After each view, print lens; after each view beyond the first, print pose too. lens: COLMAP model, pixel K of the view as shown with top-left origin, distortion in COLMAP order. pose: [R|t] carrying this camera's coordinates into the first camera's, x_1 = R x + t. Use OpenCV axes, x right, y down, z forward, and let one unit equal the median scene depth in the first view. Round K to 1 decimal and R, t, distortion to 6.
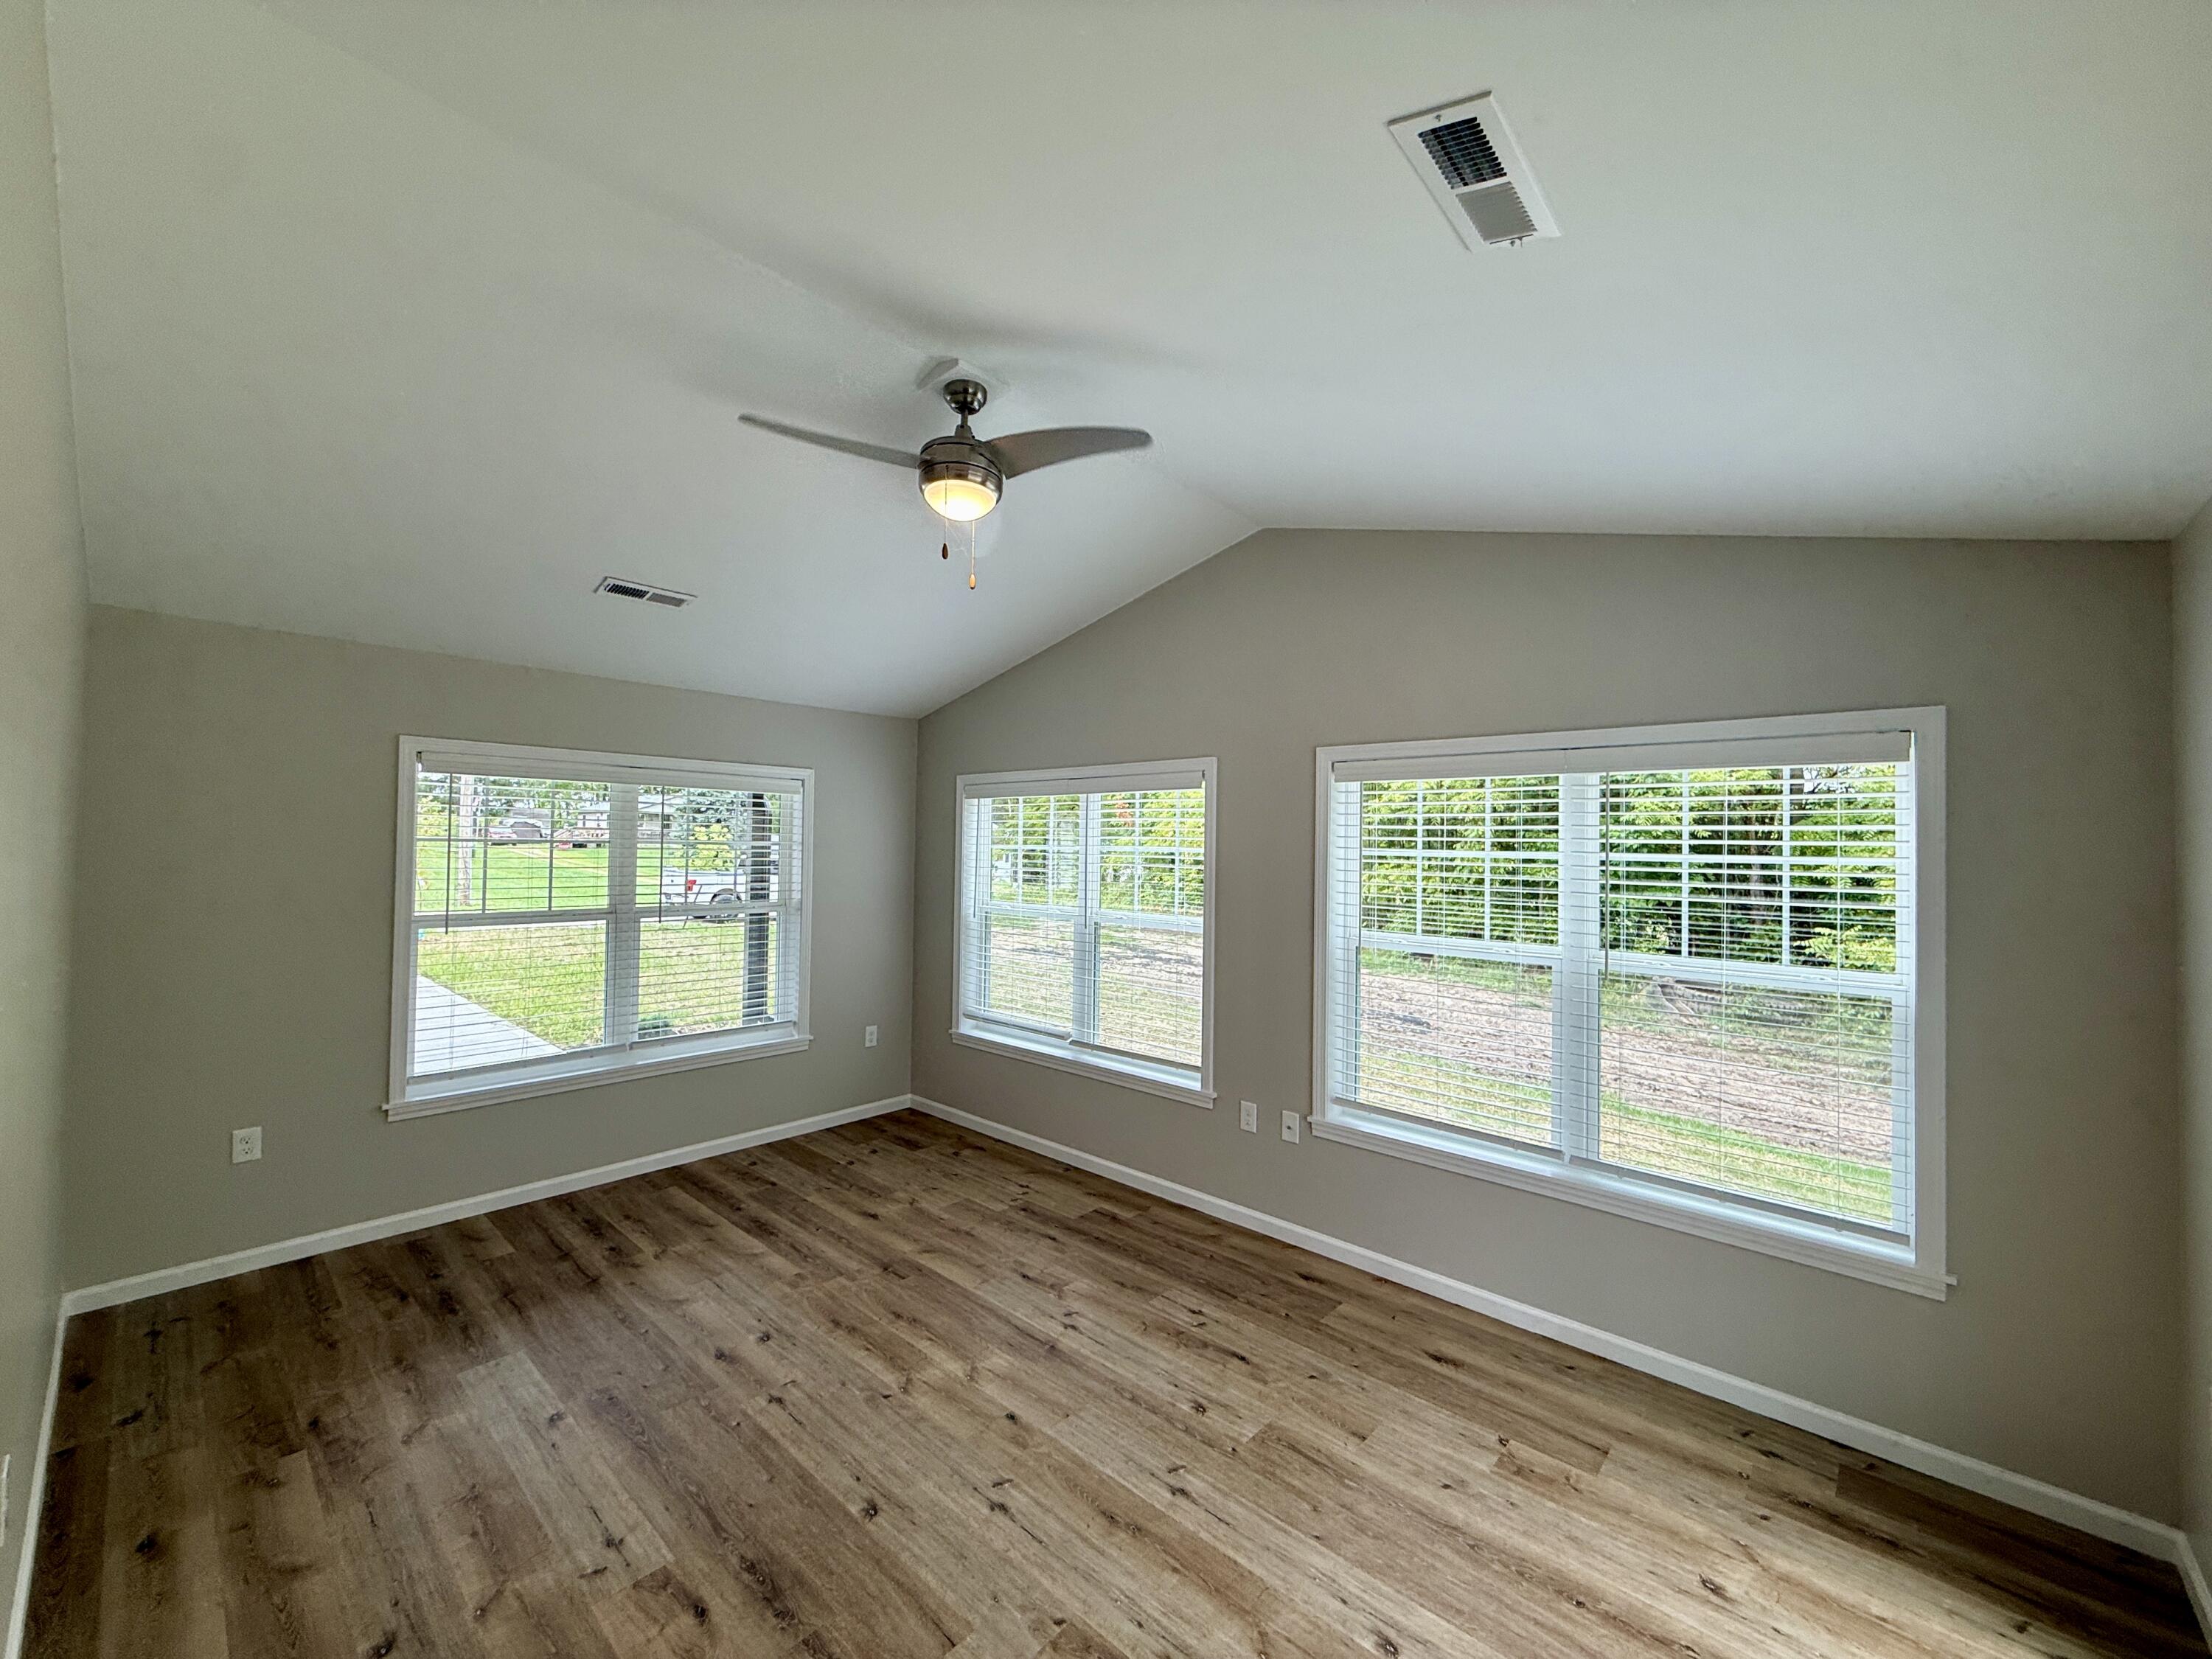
lens RADIAL K [[880.4, 0, 1111.6], [0, 880.4, 825.2], [0, 0, 1]] dist [-0.001736, 0.000477]
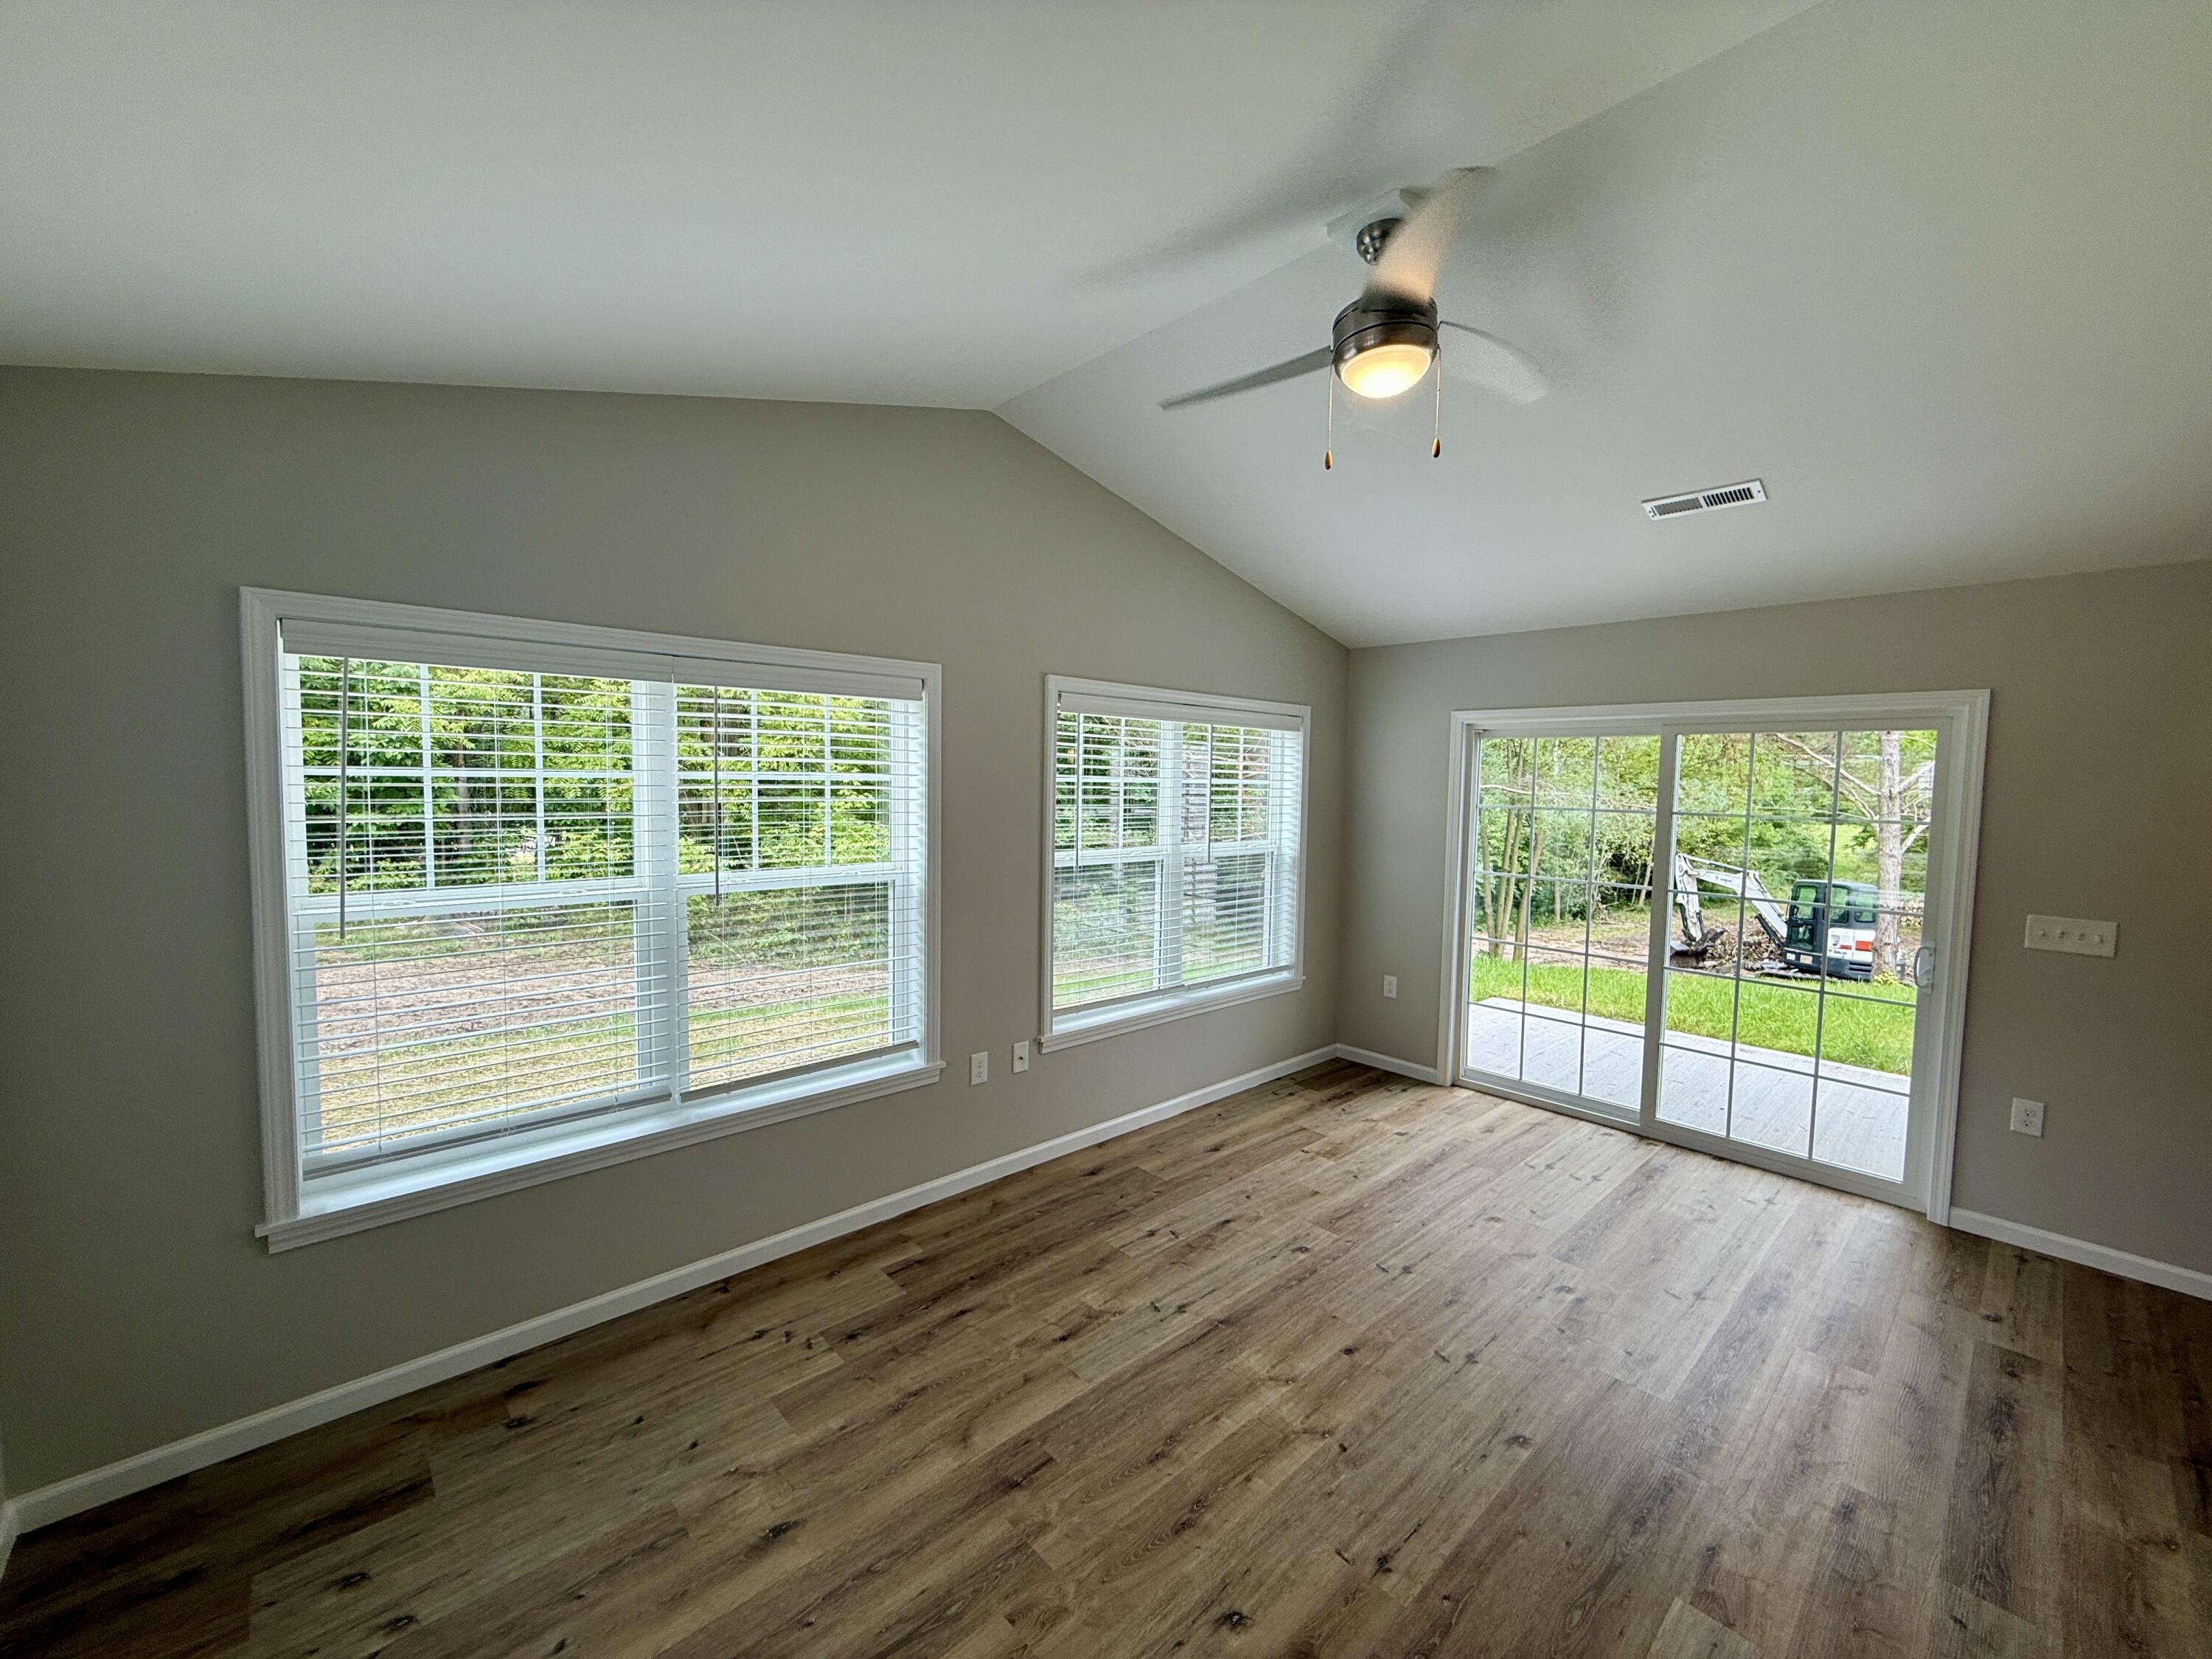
lens RADIAL K [[880.4, 0, 1093.2], [0, 880.4, 822.5], [0, 0, 1]] dist [-0.001736, 0.000477]
pose [[0.095893, -0.064052, 0.993329, -0.930029], [-0.036712, 0.997021, 0.067834, 0.012040], [-0.994714, -0.042972, 0.093256, 1.033506]]
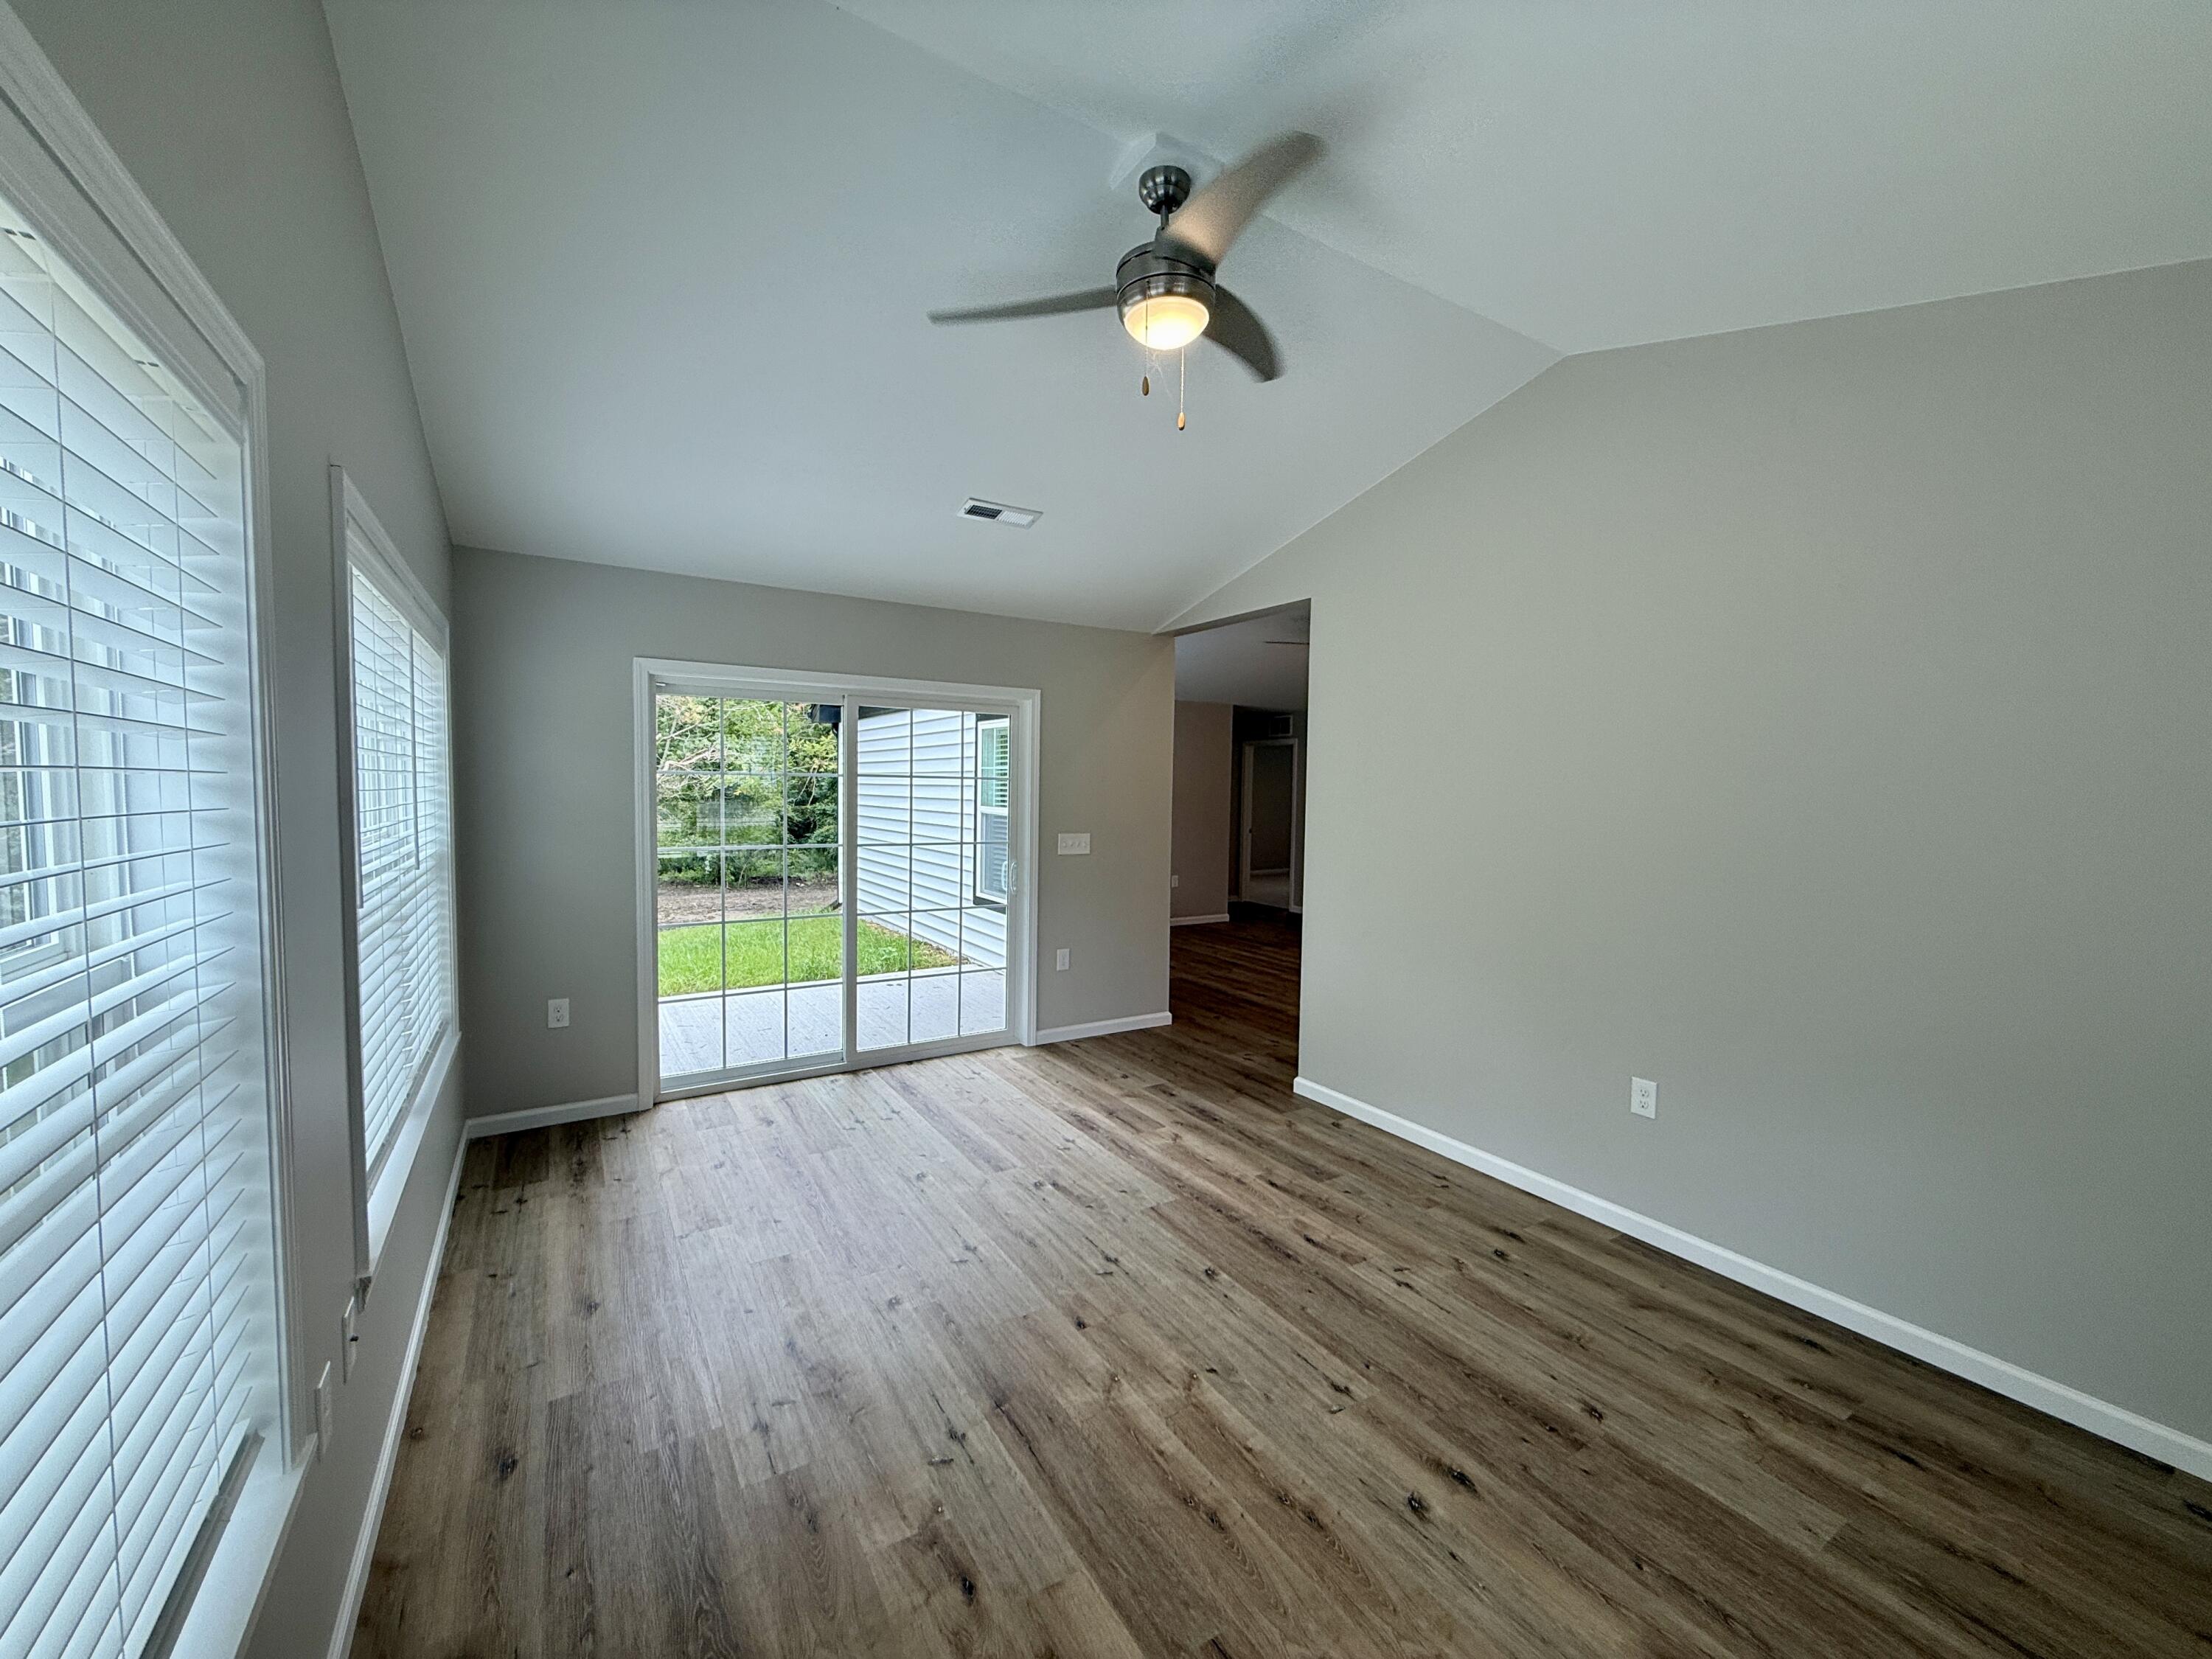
lens RADIAL K [[880.4, 0, 1109.4], [0, 880.4, 829.7], [0, 0, 1]] dist [-0.001736, 0.000477]
pose [[-0.962341, -0.042640, 0.268479, -0.321432], [-0.034030, 0.998749, 0.036643, 0.079517], [-0.269705, 0.026127, -0.962588, 1.612054]]
